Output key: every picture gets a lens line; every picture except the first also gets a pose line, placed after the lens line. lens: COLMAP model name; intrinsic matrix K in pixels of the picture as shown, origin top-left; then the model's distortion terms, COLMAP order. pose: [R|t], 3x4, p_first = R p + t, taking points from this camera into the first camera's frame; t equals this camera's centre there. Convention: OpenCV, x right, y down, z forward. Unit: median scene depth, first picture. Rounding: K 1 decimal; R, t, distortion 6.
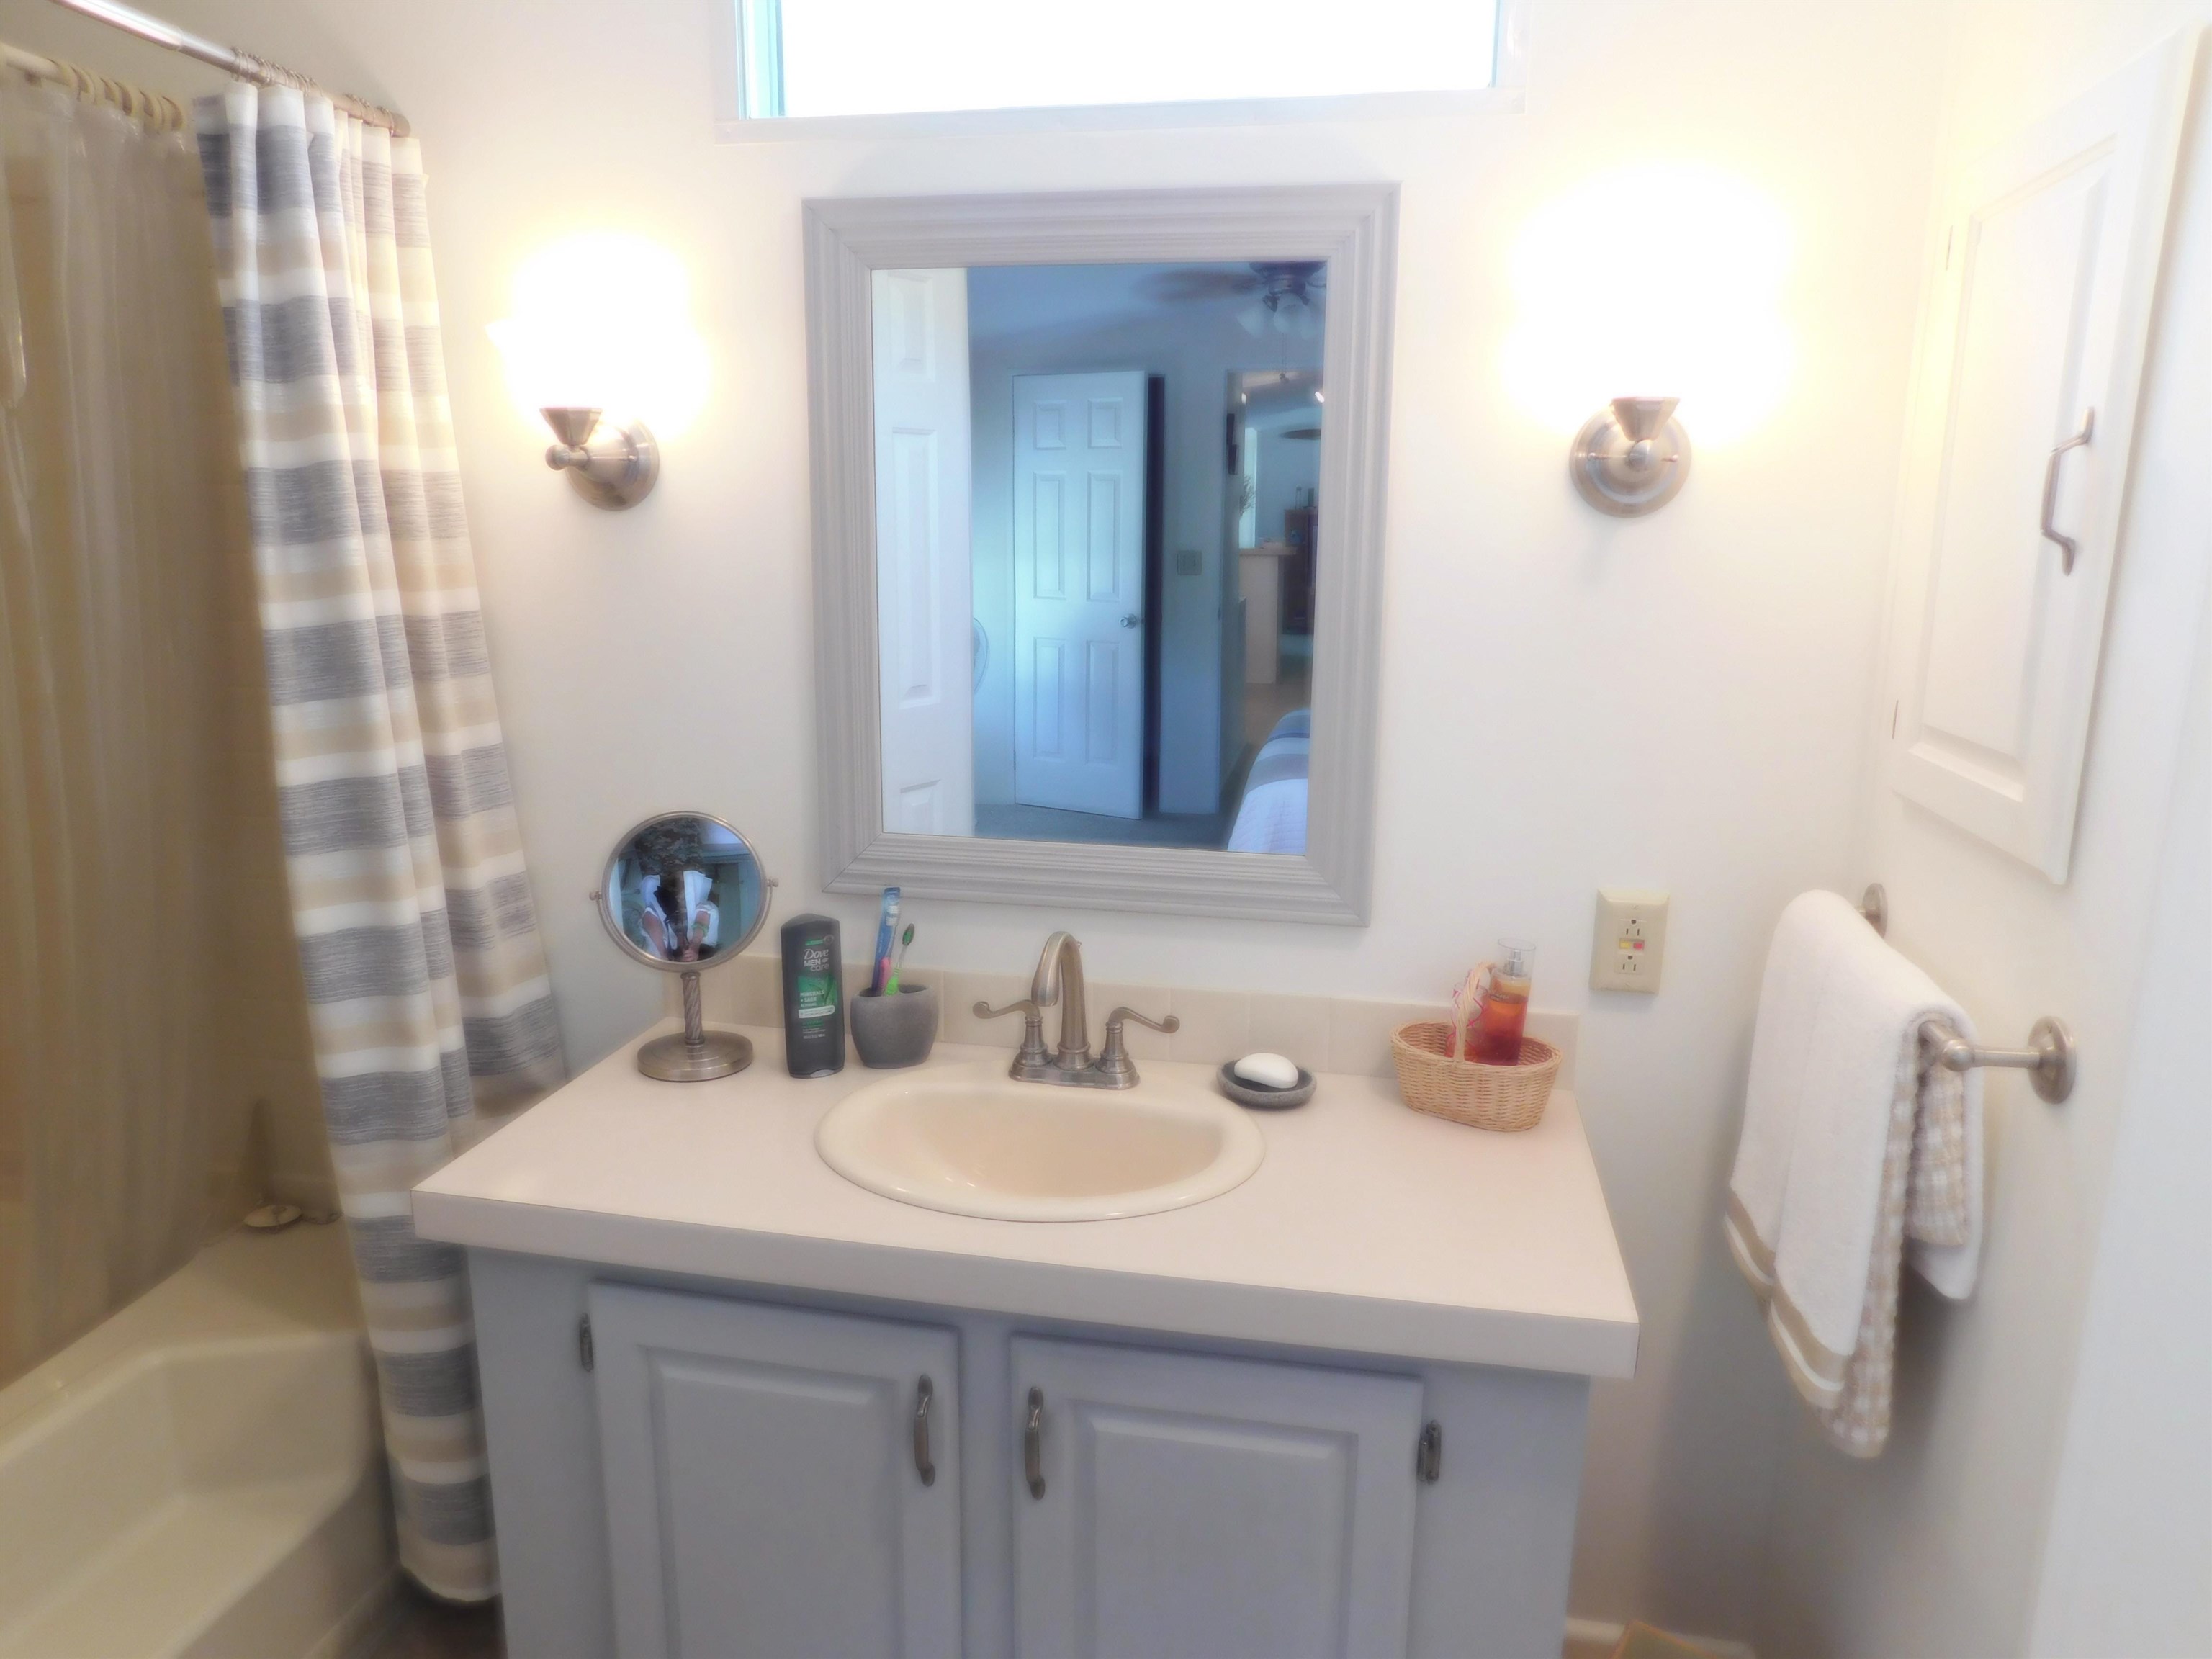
lens RADIAL K [[1461.5, 0, 1108.7], [0, 1461.5, 831.7], [0, 0, 1]] dist [-0.069861, 0.061362]
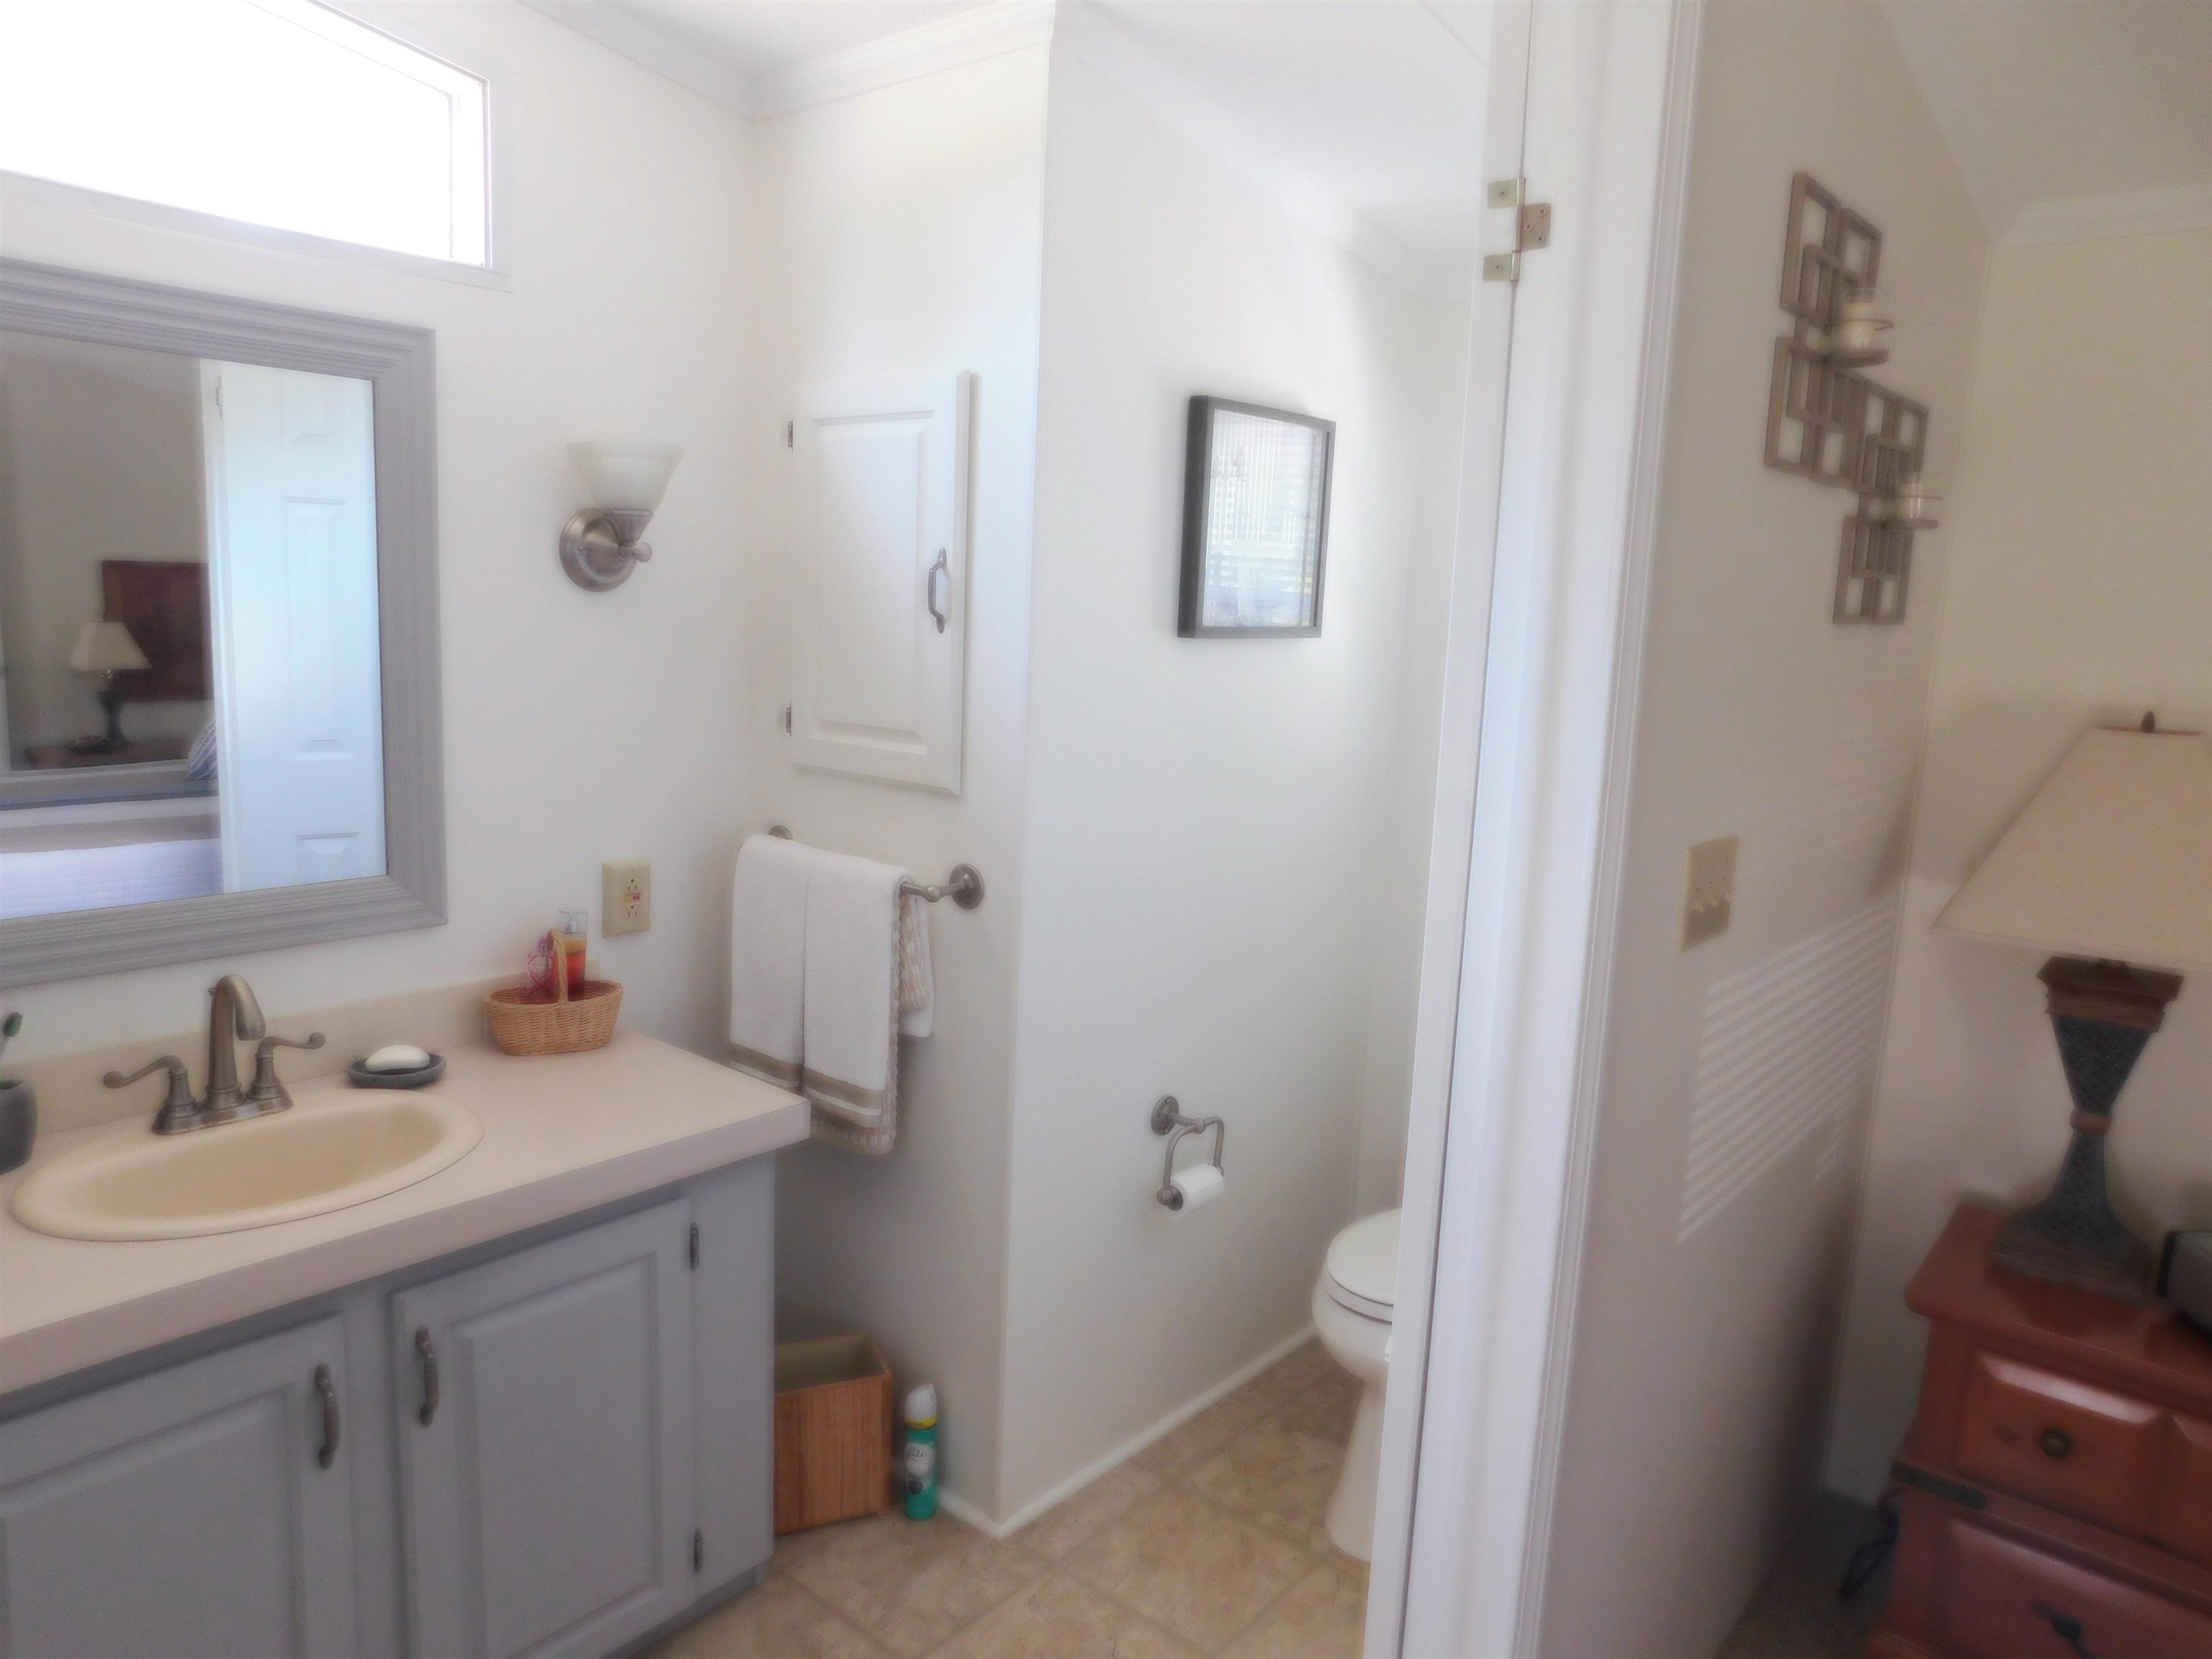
lens RADIAL K [[1461.5, 0, 1108.7], [0, 1461.5, 831.7], [0, 0, 1]] dist [-0.069861, 0.061362]
pose [[0.491037, -0.132303, 0.861034, -0.707674], [0.148466, 0.986650, 0.066936, -0.011666], [-0.858394, 0.094967, 0.504123, -0.115691]]
